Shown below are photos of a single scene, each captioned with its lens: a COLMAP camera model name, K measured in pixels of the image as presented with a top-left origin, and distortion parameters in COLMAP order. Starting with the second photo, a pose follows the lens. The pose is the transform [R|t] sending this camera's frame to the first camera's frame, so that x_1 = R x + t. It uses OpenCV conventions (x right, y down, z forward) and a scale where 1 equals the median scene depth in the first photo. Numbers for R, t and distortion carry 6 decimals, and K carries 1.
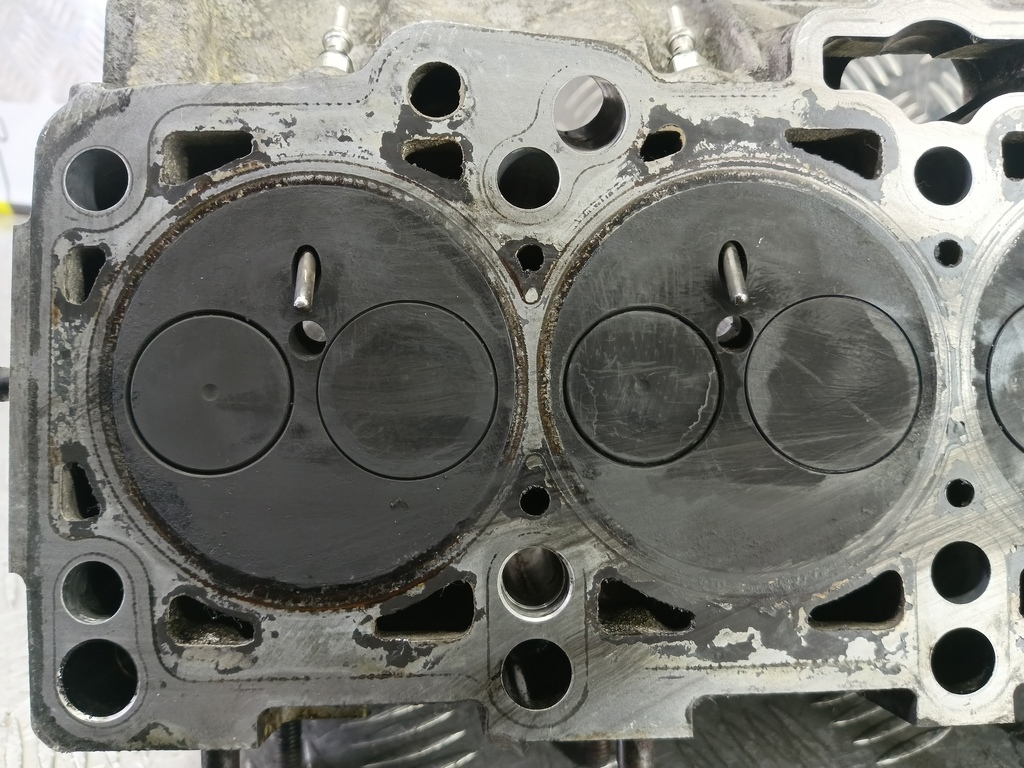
lens RADIAL K [[914.7, 0, 451.8], [0, 914.7, 375.0], [0, 0, 1]] dist [0.017150, -0.070198]
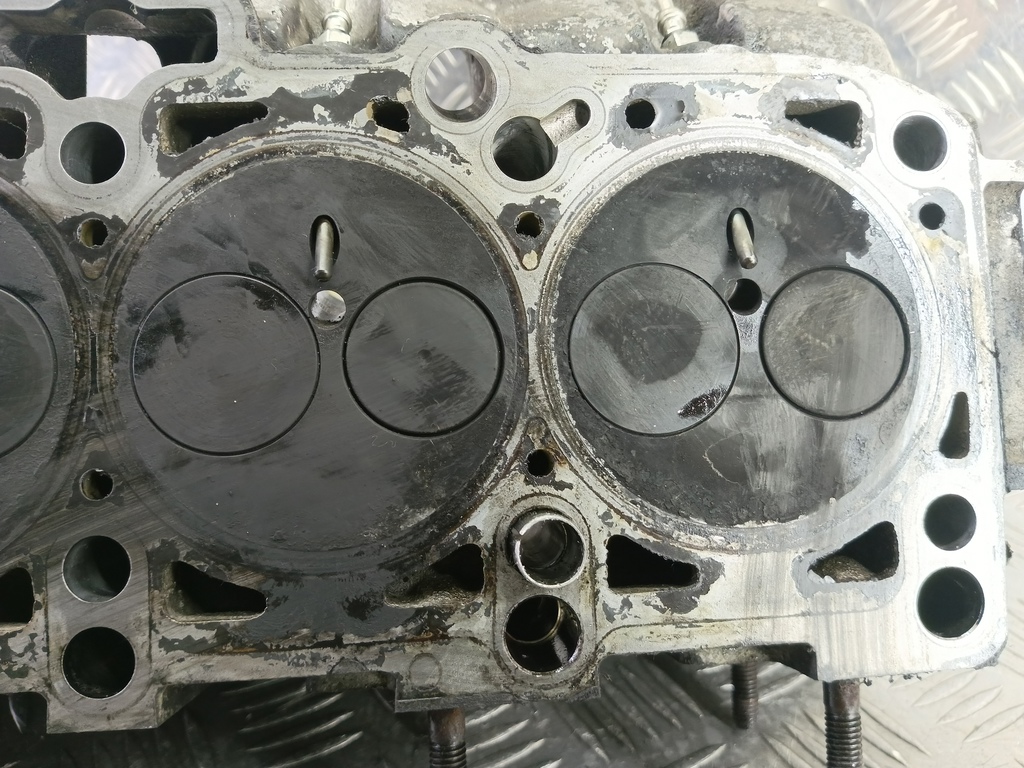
lens RADIAL K [[914.7, 0, 475.9], [0, 914.7, 324.7], [0, 0, 1]] dist [0.017150, -0.070198]
pose [[0.997245, -0.029582, 0.068019, 0.881318], [0.031081, 0.999295, -0.021076, -0.004342], [-0.067348, 0.023132, 0.997461, 0.013642]]
